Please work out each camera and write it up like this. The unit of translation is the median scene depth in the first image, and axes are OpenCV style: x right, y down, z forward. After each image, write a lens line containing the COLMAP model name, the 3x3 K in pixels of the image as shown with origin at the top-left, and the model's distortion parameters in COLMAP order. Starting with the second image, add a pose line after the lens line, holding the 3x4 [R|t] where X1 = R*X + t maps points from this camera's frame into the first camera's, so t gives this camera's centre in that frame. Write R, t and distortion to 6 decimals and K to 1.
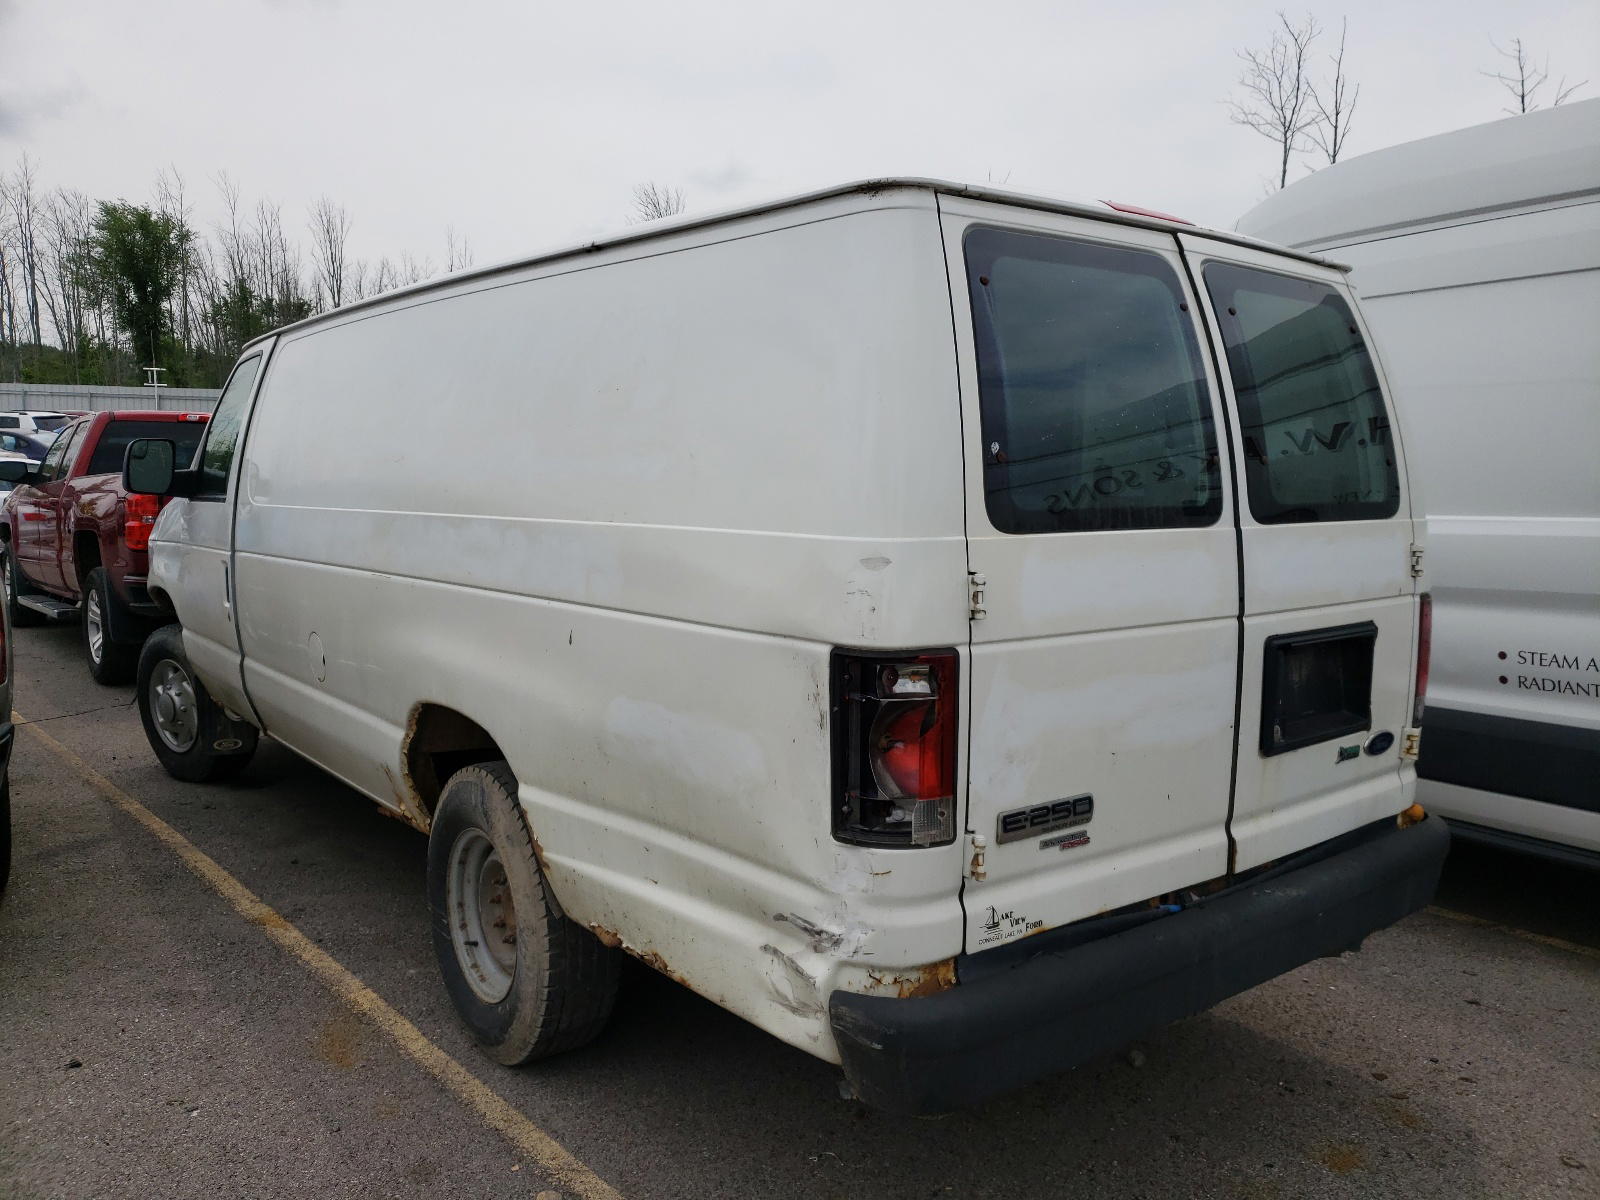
lens RADIAL K [[1227.6, 0, 800.0], [0, 1227.6, 600.0], [0, 0, 1]] dist [0.004816, 0.007839]
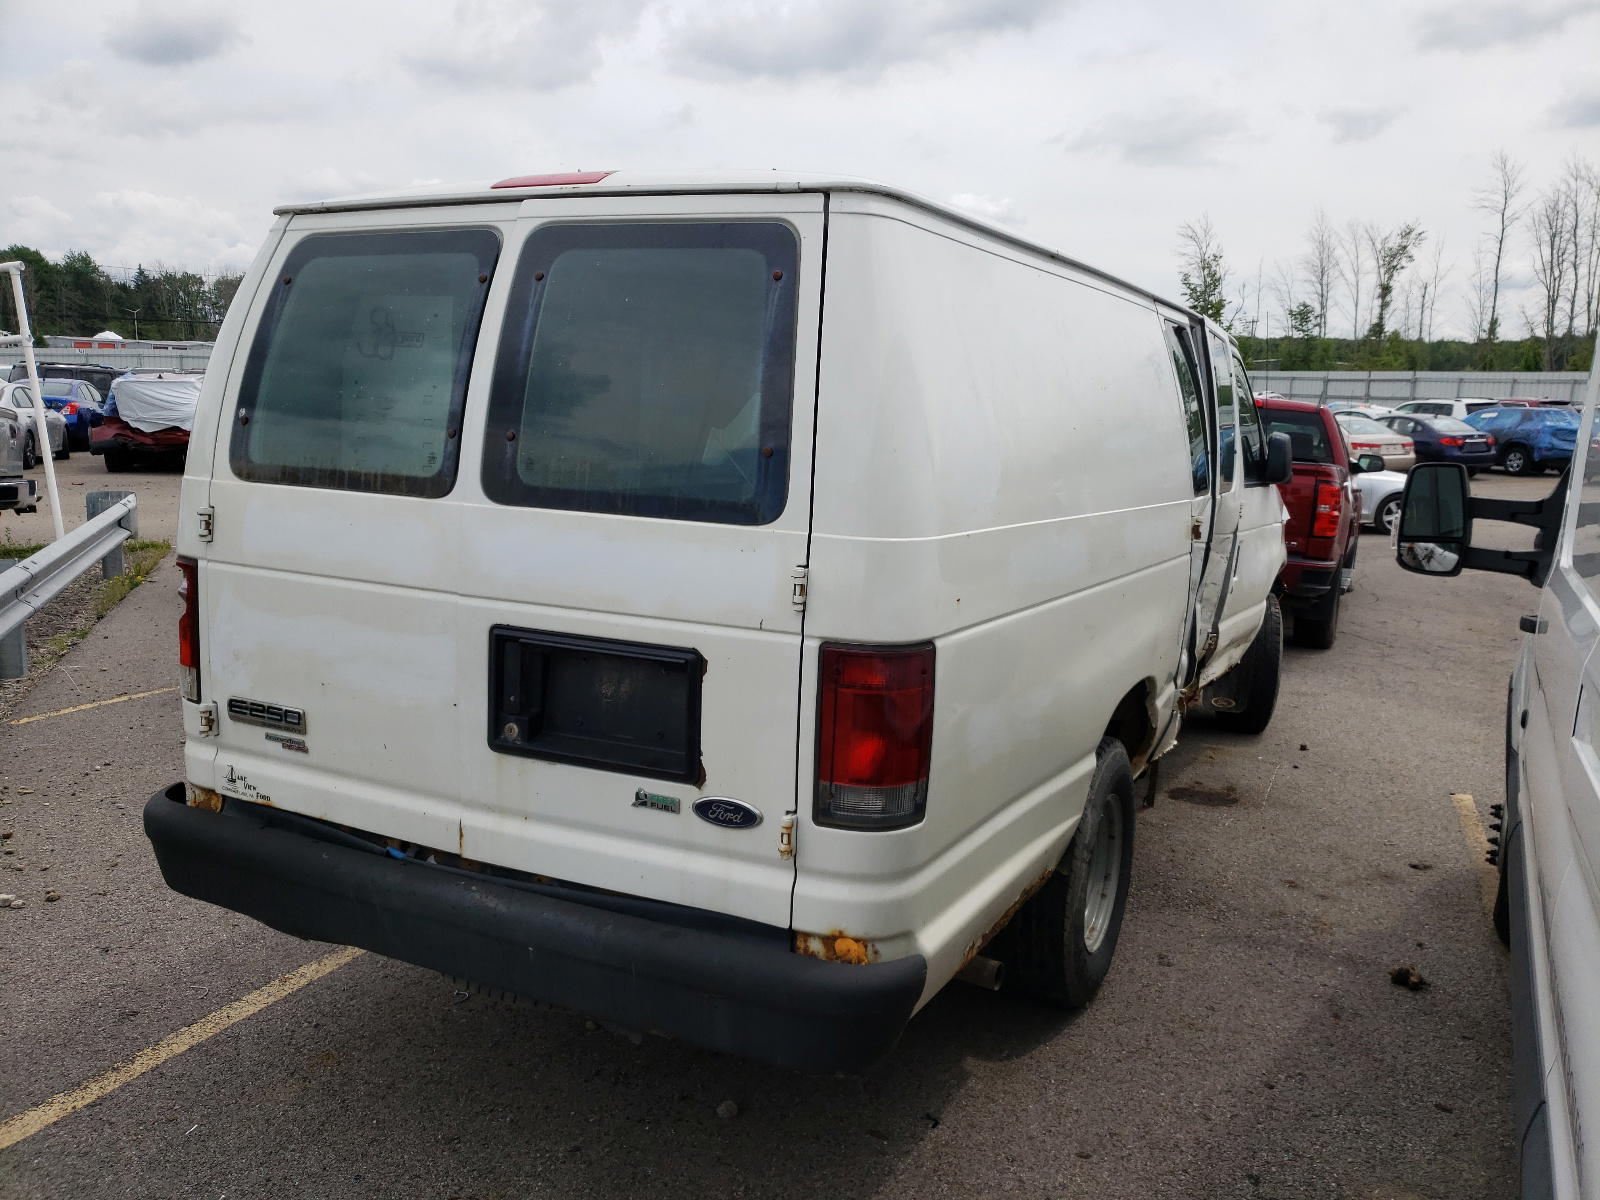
lens RADIAL K [[1189.4, 0, 800.0], [0, 1189.4, 600.0], [0, 0, 1]] dist [-0.016075, -0.005597]
pose [[0.468797, 0.145905, -0.871172, 1.344649], [-0.130198, 0.986905, 0.095225, -0.109955], [0.873658, 0.068783, 0.481654, 0.806882]]
